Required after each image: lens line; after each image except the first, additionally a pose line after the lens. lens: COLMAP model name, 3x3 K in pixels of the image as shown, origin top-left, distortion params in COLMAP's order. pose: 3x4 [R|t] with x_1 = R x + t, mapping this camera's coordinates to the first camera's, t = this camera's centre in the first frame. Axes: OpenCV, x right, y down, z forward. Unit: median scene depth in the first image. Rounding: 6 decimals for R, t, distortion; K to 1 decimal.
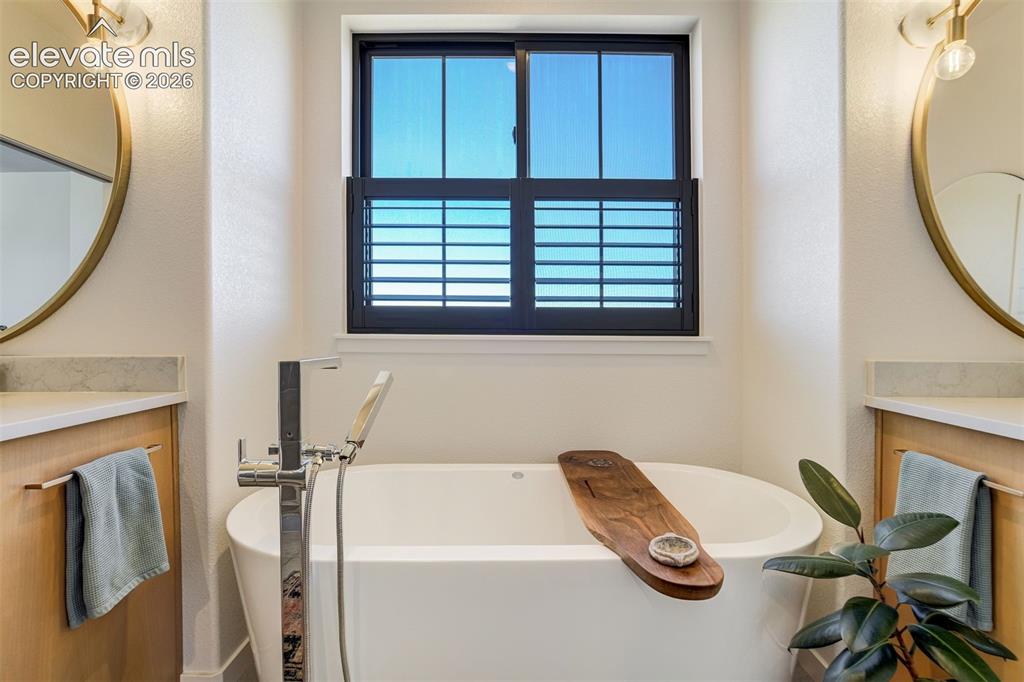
lens RADIAL K [[475.2, 0, 488.2], [0, 475.2, 340.9], [0, 0, 1]] dist [-0.043065, 0.013309]
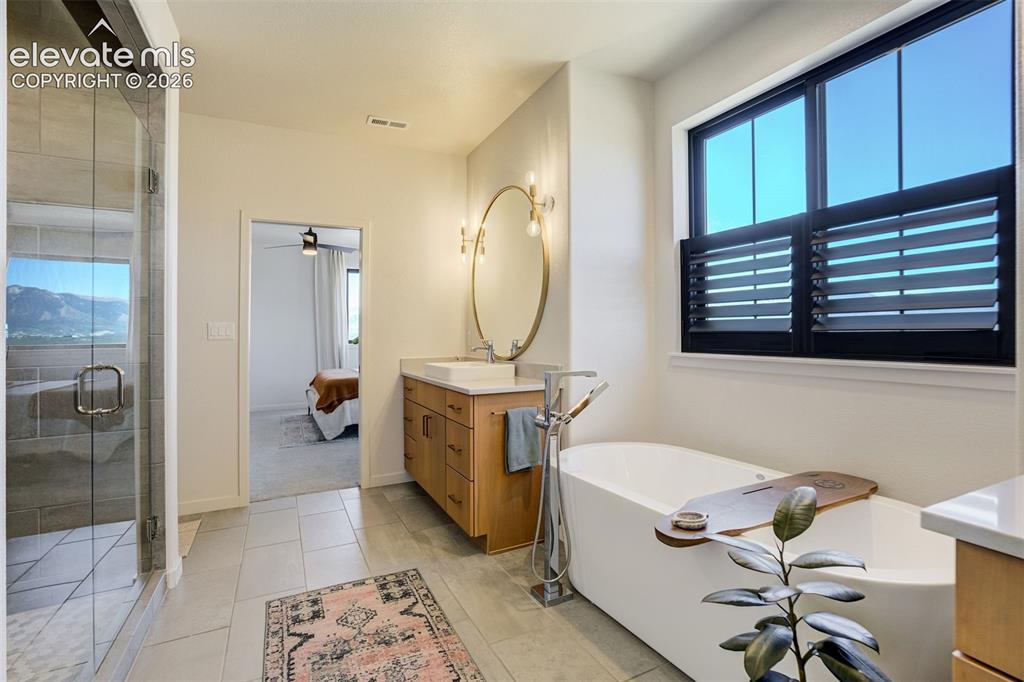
lens RADIAL K [[475.2, 0, 519.4], [0, 475.2, 333.1], [0, 0, 1]] dist [-0.043065, 0.013309]
pose [[0.470640, -0.010986, -0.882257, 0.706878], [0.001266, 0.999930, -0.011775, -0.055969], [0.882324, 0.004425, 0.470621, -0.077722]]
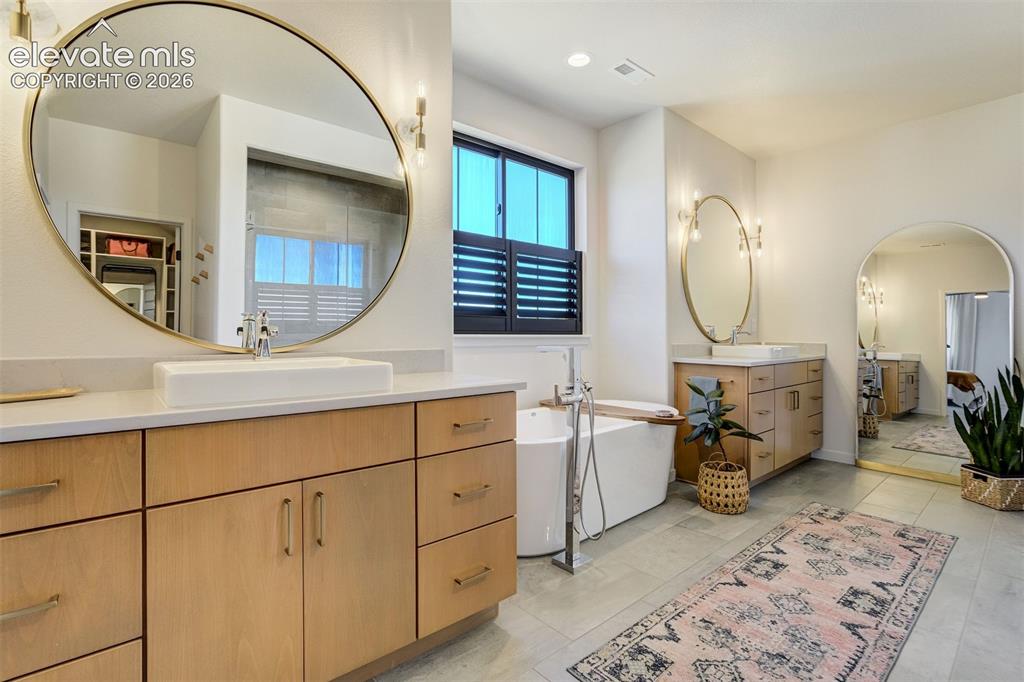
lens RADIAL K [[475.2, 0, 516.3], [0, 475.2, 343.0], [0, 0, 1]] dist [-0.043065, 0.013309]
pose [[0.745304, -0.014032, 0.666577, -1.024092], [0.011056, 0.999901, 0.008687, 0.002628], [-0.666633, 0.000895, 0.745385, -0.242612]]
